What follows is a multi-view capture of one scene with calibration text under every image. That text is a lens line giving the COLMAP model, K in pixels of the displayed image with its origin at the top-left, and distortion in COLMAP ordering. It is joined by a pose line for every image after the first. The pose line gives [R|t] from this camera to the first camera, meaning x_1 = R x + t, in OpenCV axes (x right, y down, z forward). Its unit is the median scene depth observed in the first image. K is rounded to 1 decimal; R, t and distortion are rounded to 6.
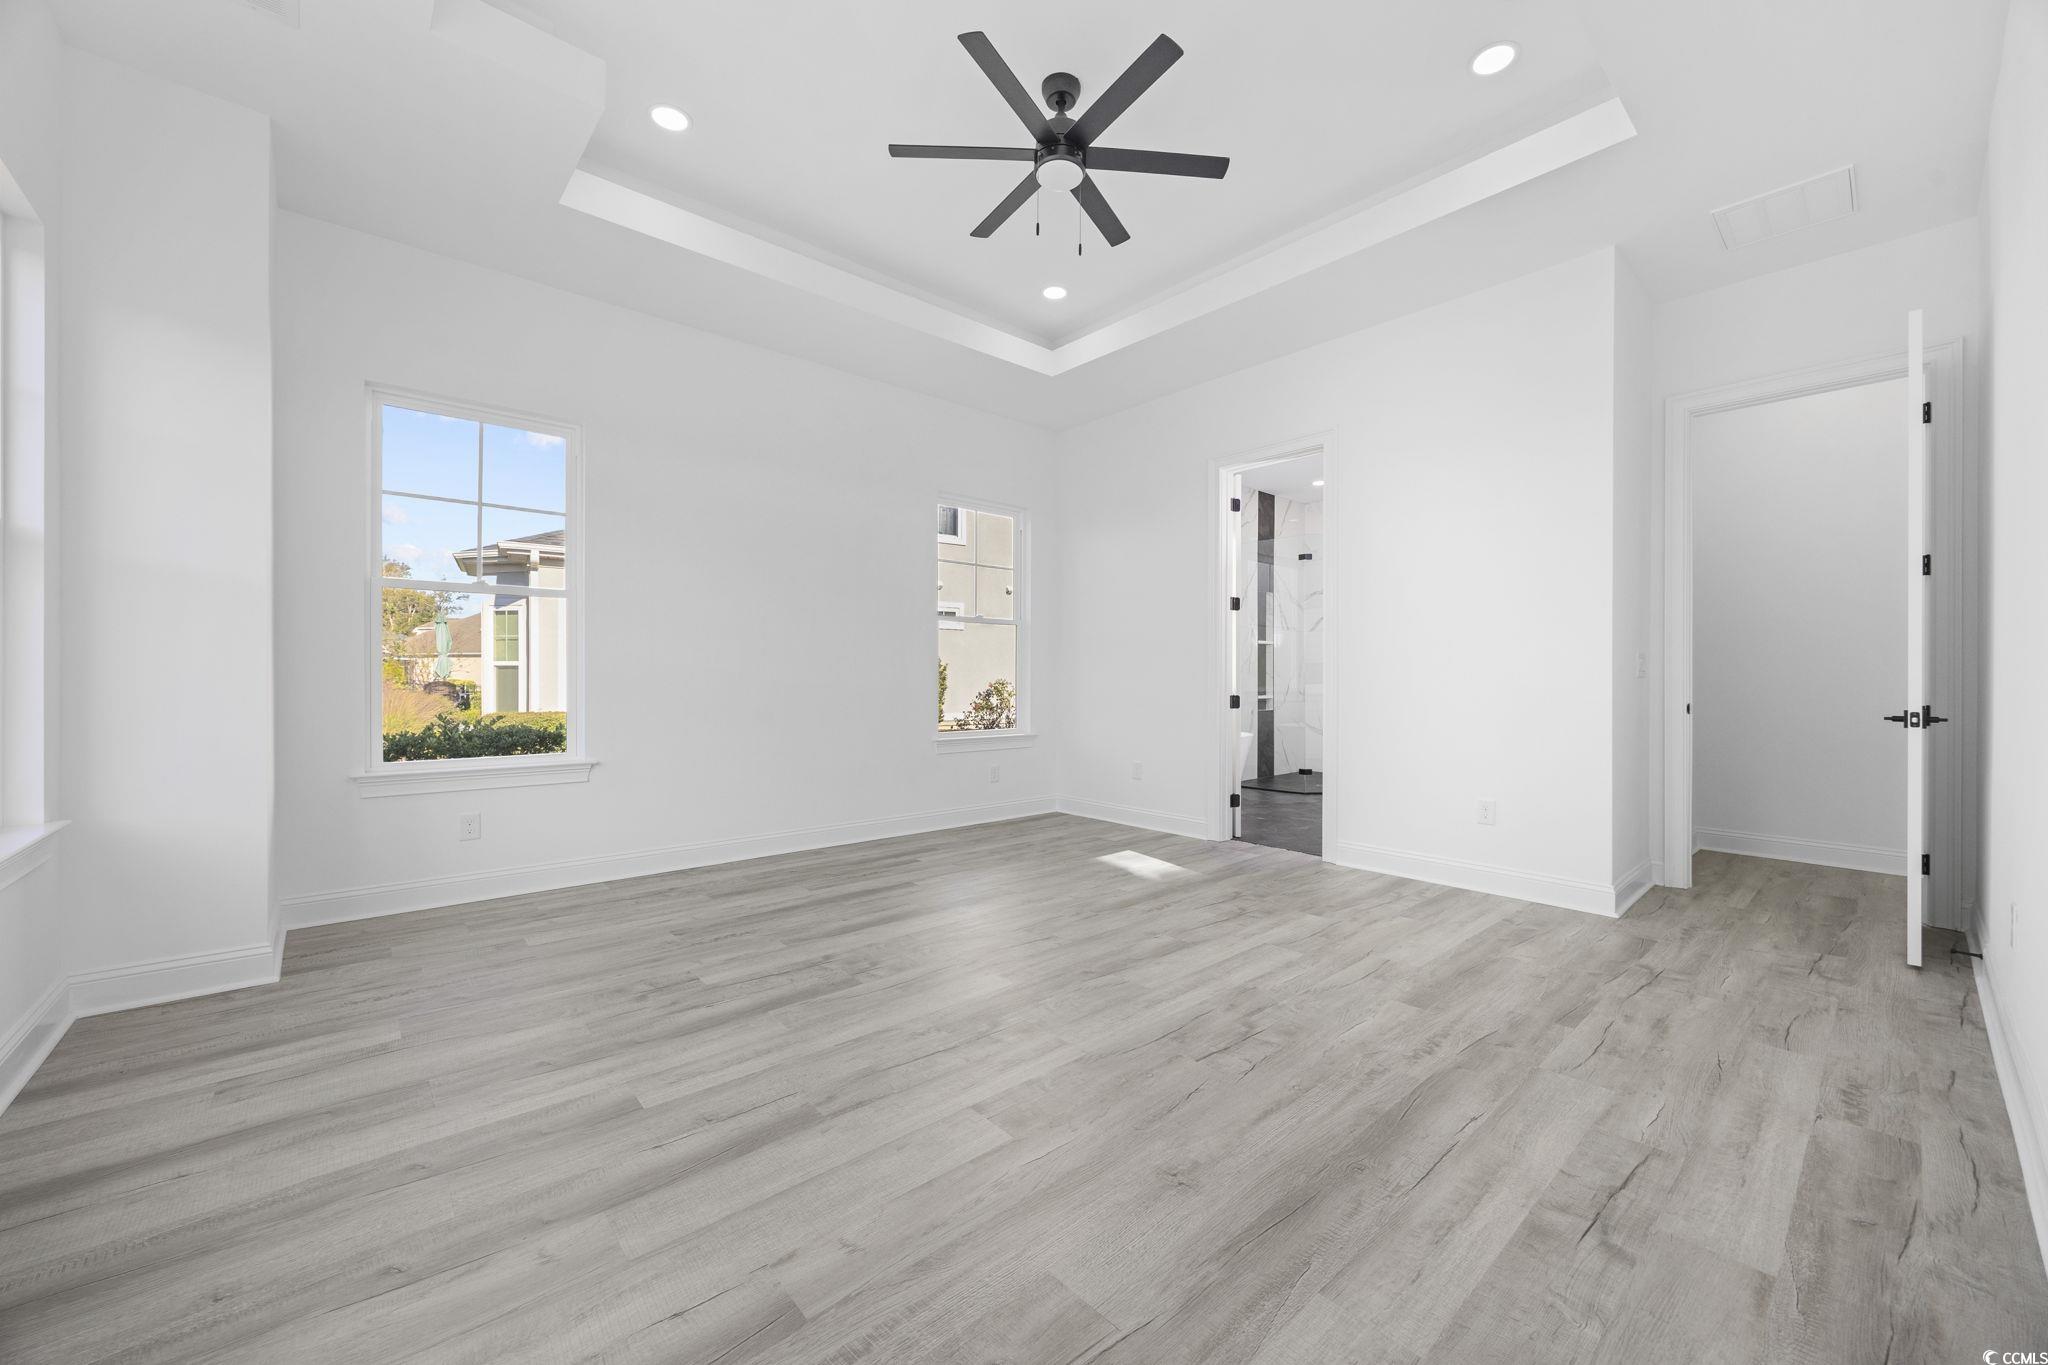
lens RADIAL K [[764.6, 0, 1024.0], [0, 764.6, 682.5], [0, 0, 1]] dist [-0.000515, -0.000009]
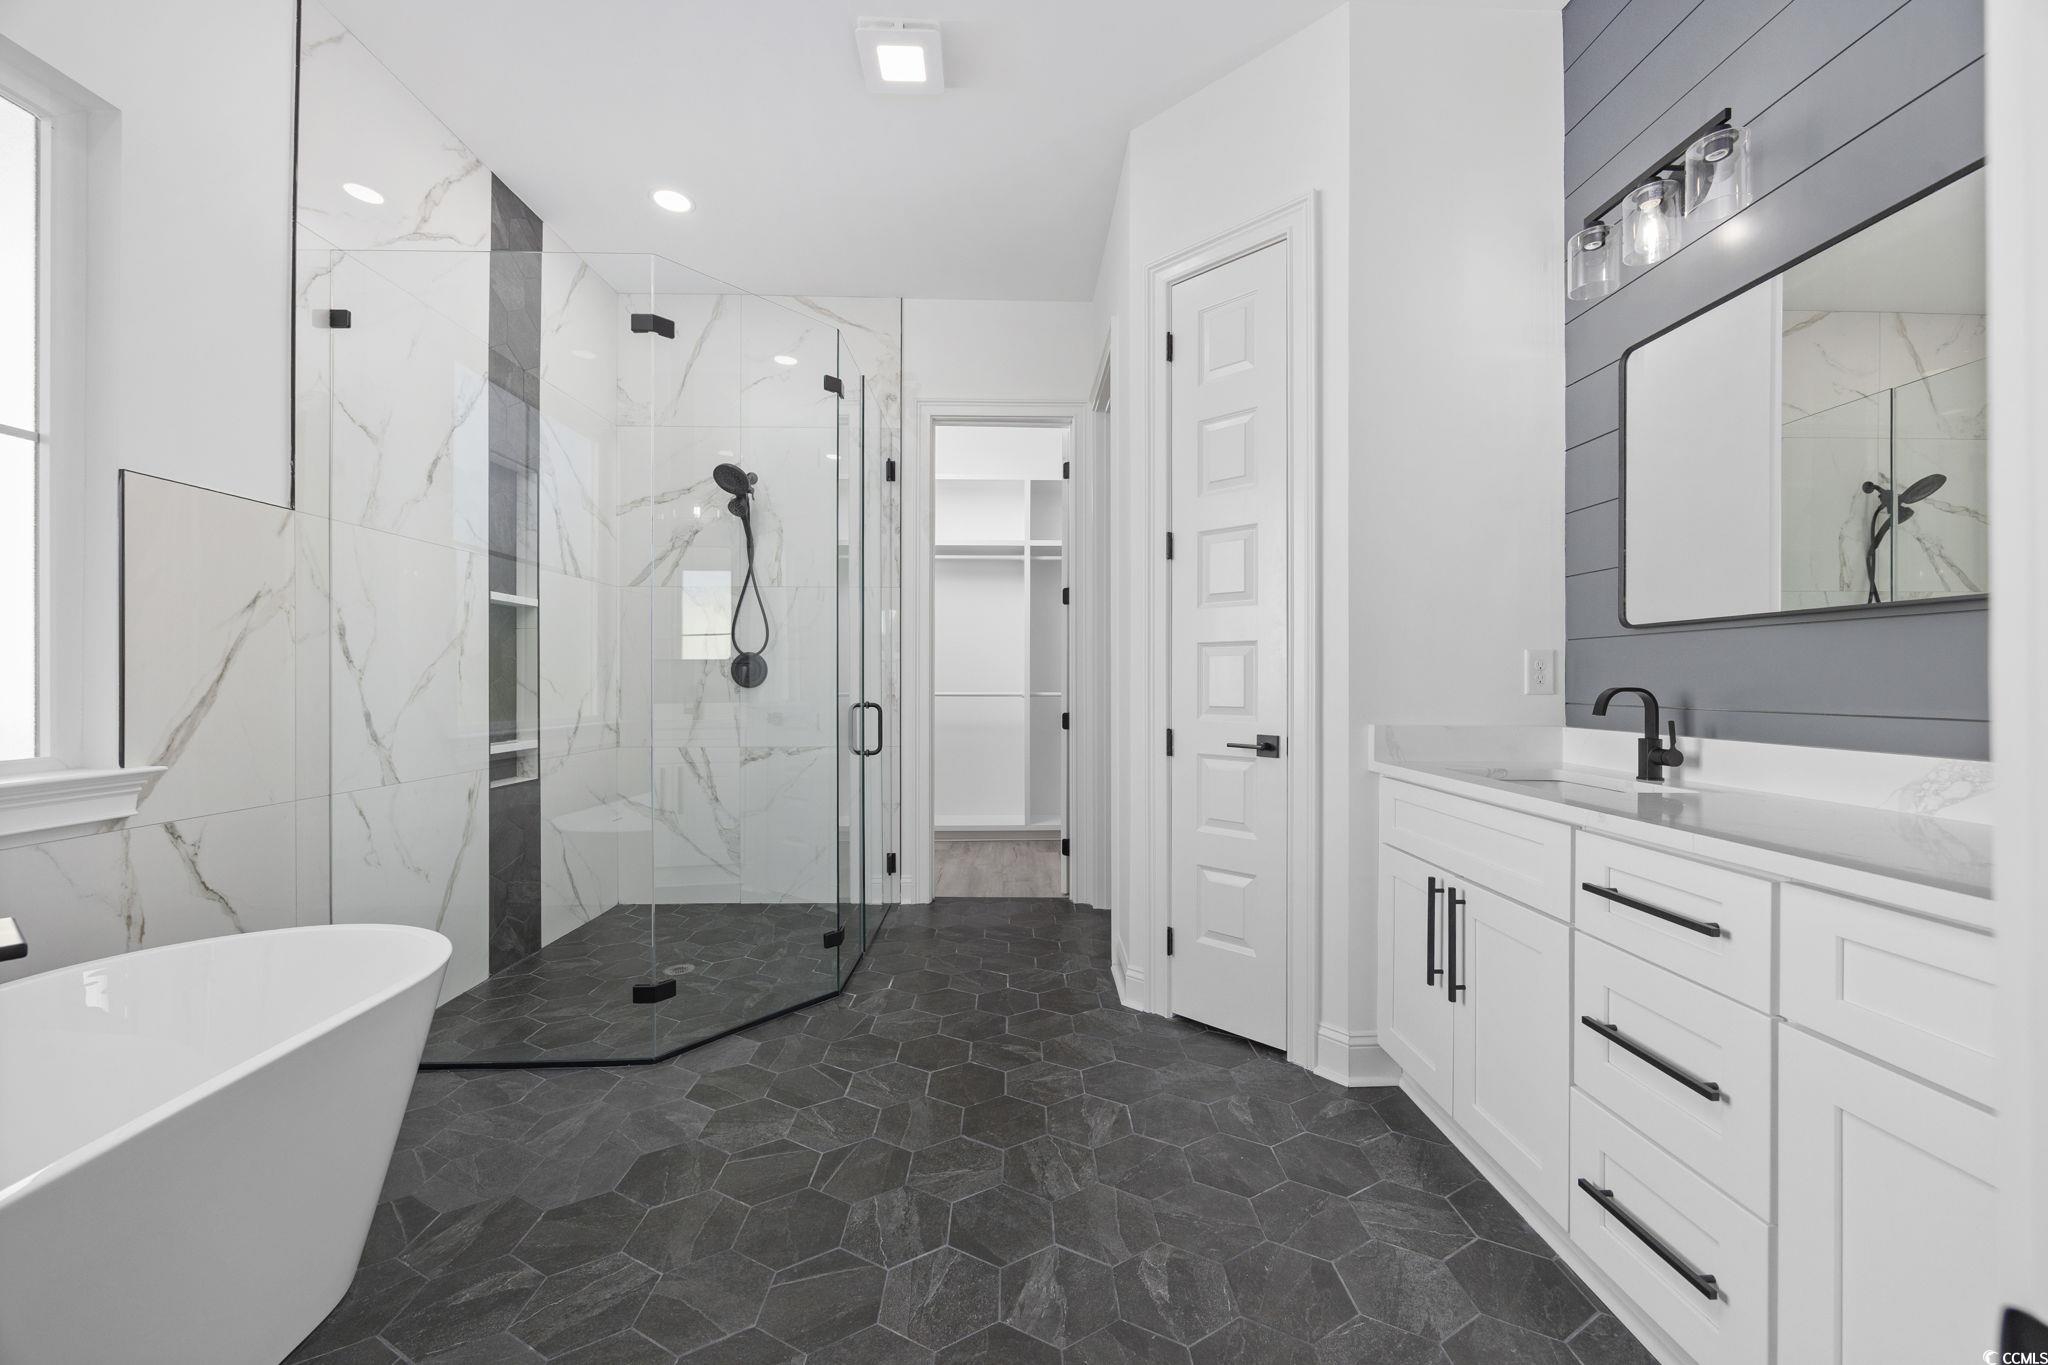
lens RADIAL K [[788.5, 0, 1035.5], [0, 788.5, 674.7], [0, 0, 1]] dist [-0.001028, 0.000026]
pose [[0.635395, 0.003307, 0.772181, 0.181087], [0.007355, 0.999920, -0.010335, -0.010301], [-0.772153, 0.012246, 0.635319, 0.561450]]
